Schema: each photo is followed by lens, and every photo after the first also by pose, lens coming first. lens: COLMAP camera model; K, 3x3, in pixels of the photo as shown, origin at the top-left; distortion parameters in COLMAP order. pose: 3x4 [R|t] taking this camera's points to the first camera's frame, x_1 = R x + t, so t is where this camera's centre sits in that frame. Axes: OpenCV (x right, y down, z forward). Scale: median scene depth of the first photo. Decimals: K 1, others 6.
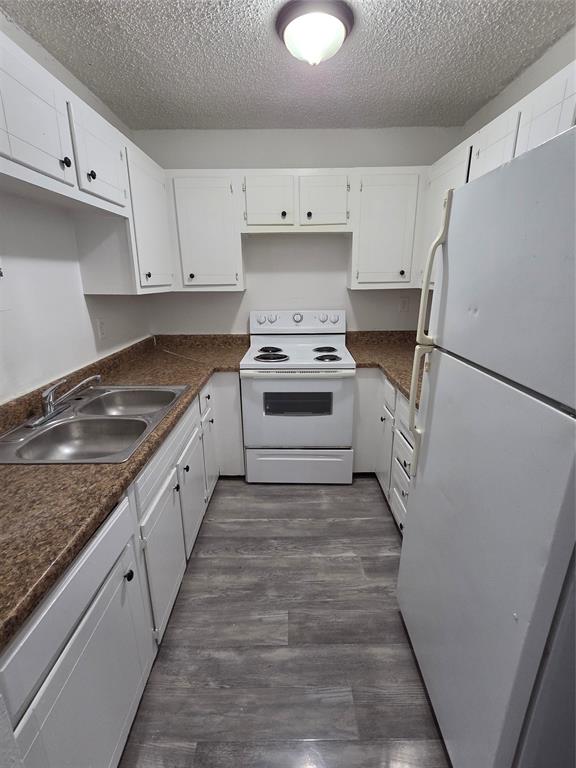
lens RADIAL K [[359.9, 0, 288.0], [0, 359.9, 384.0], [0, 0, 1]] dist [-0.000293, -0.000080]
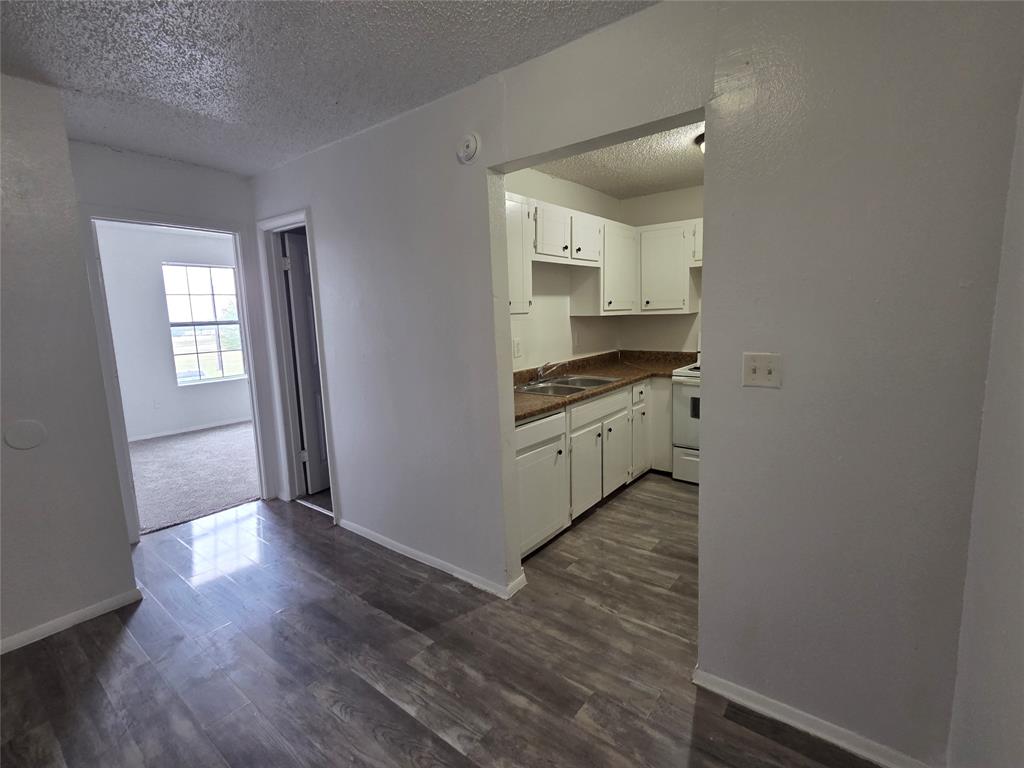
lens RADIAL K [[479.8, 0, 512.0], [0, 479.8, 384.0], [0, 0, 1]] dist [-0.000293, -0.000080]
pose [[0.783337, 0.081714, -0.616203, 0.509722], [-0.156563, 0.985299, -0.068368, 0.209412], [0.601557, 0.150030, 0.784615, -0.690256]]
